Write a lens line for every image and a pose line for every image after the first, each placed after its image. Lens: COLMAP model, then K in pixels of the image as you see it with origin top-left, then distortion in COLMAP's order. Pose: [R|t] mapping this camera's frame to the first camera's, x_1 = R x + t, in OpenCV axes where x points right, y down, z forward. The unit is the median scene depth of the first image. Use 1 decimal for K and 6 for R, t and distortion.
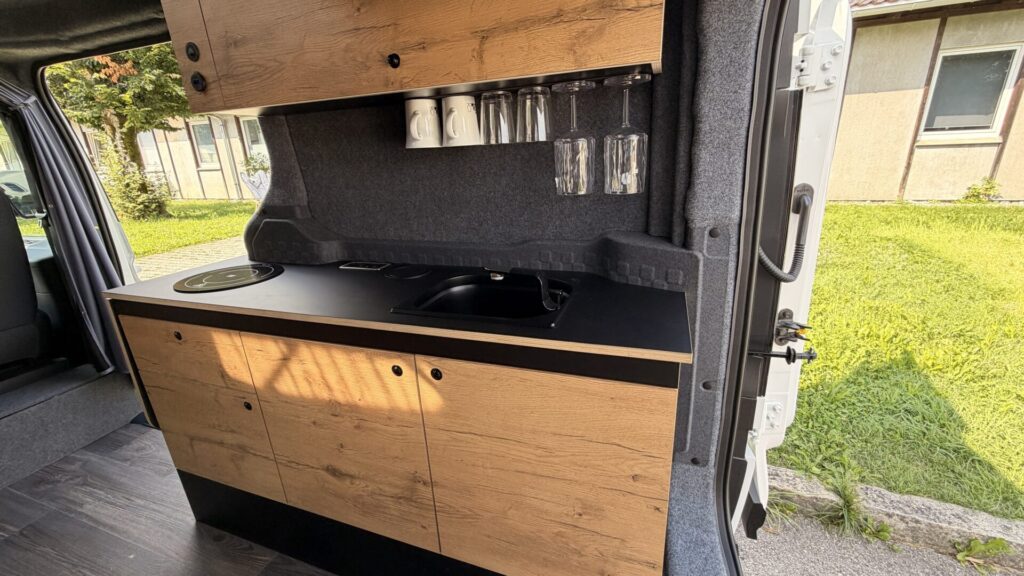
lens RADIAL K [[407.9, 0, 509.4], [0, 407.9, 287.1], [0, 0, 1]] dist [0.001620, -0.000084]
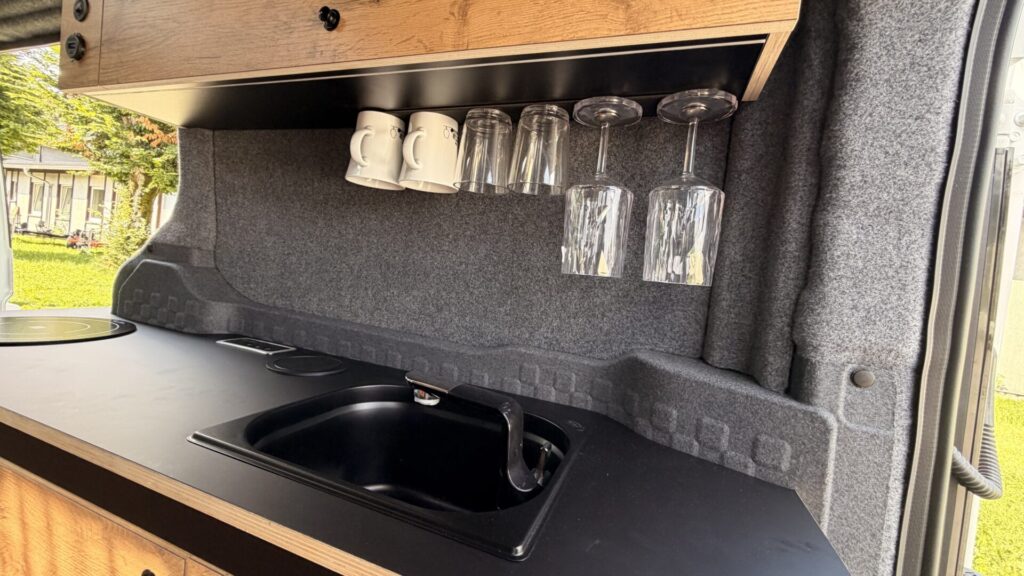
lens RADIAL K [[407.9, 0, 504.5], [0, 407.9, 288.6], [0, 0, 1]] dist [0.001620, -0.000084]
pose [[0.987808, 0.154998, -0.014529, 0.045082], [-0.153118, 0.950473, -0.270473, -0.028017], [-0.028113, 0.269400, 0.962618, 0.418191]]
